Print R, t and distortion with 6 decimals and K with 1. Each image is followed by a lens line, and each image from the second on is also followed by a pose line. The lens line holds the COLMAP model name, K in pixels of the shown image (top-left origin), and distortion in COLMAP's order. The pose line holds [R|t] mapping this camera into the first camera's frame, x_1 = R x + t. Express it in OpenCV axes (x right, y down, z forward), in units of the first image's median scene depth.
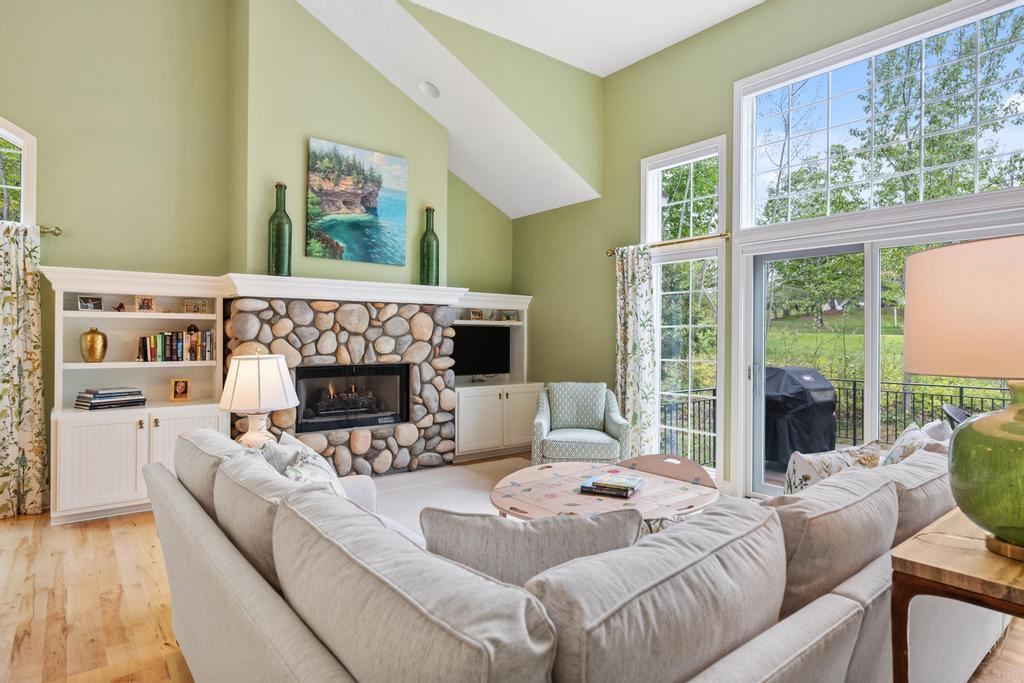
lens RADIAL K [[562.6, 0, 510.0], [0, 562.6, 331.1], [0, 0, 1]] dist [-0.003932, -0.001002]
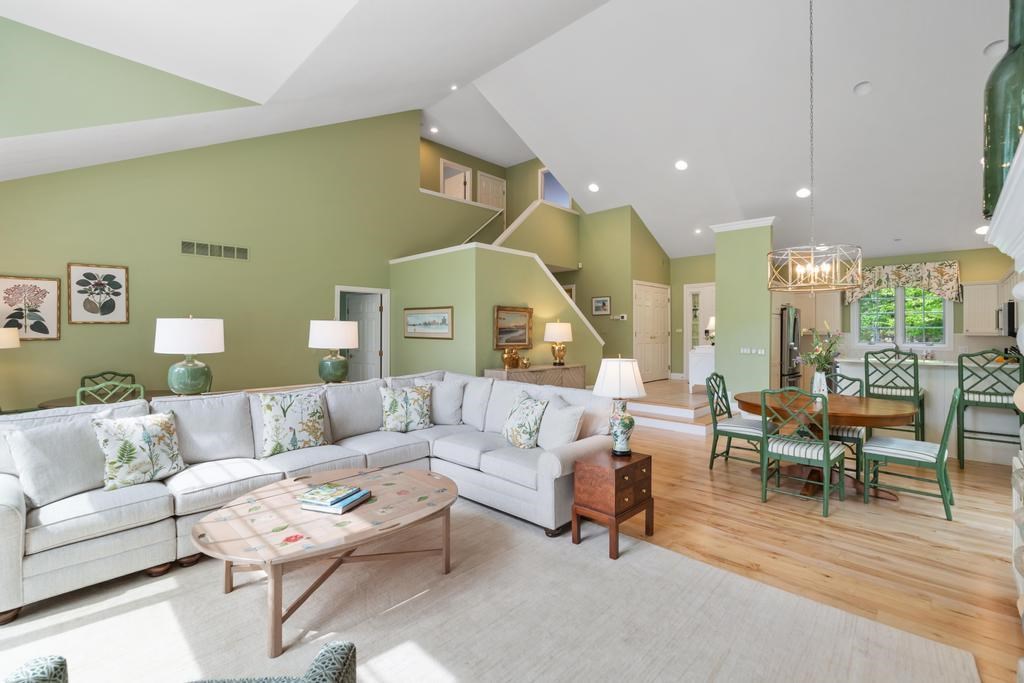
lens RADIAL K [[452.9, 0, 509.6], [0, 452.9, 326.9], [0, 0, 1]] dist [-0.001970, -0.000455]
pose [[-0.990992, -0.006415, -0.133767, -0.008159], [-0.004837, 0.999915, -0.012120, -0.012540], [0.133833, -0.011364, -0.990939, 1.136796]]
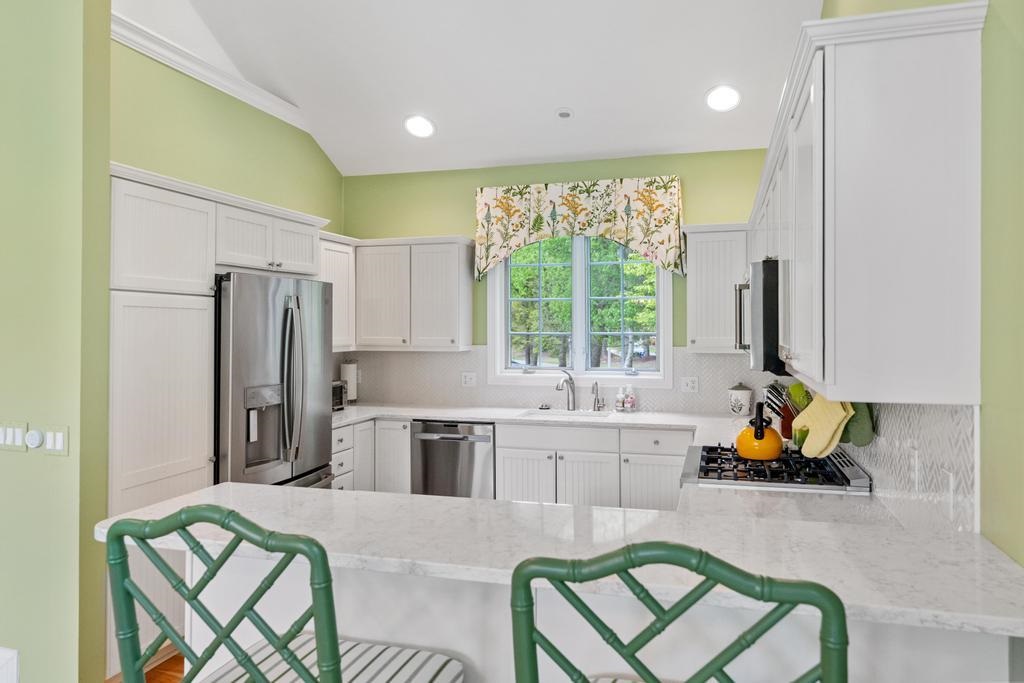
lens RADIAL K [[689.9, 0, 510.9], [0, 689.9, 322.2], [0, 0, 1]] dist [-0.000942, 0.000305]
pose [[-0.816757, -0.006043, -0.576951, -0.906642], [0.001971, 0.999910, -0.013265, -0.039189], [0.576979, -0.011972, -0.816671, 0.521800]]
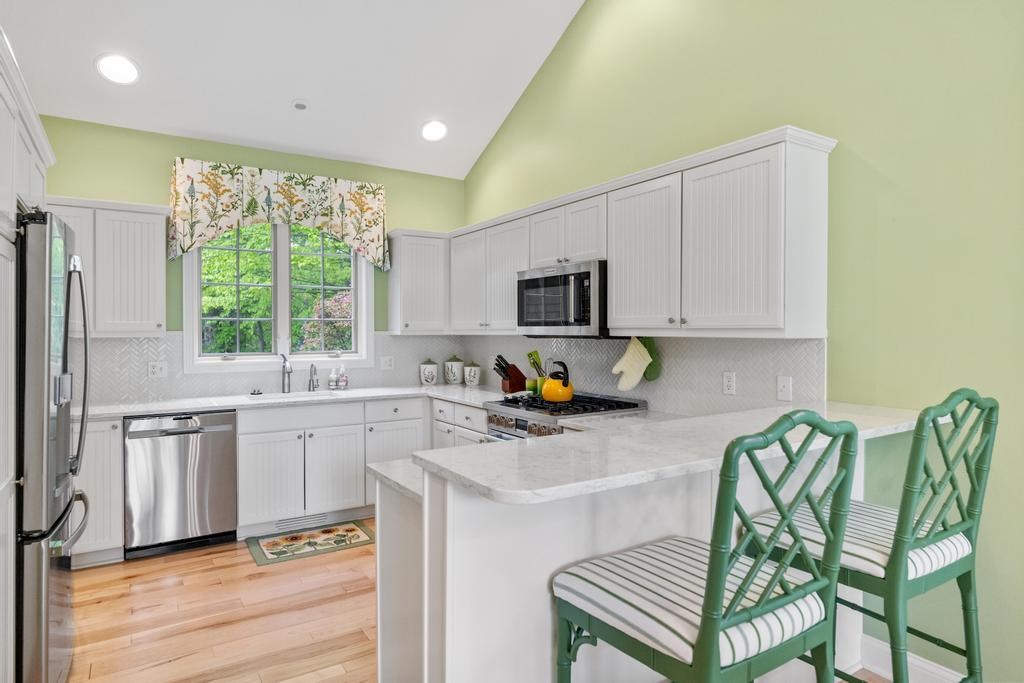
lens RADIAL K [[596.4, 0, 509.5], [0, 596.4, 332.6], [0, 0, 1]] dist [-0.004501, -0.000228]
pose [[-0.096151, 0.001216, -0.995366, -0.701946], [0.005368, 0.999985, 0.000703, -0.014405], [0.995352, -0.005276, -0.096157, 0.179435]]
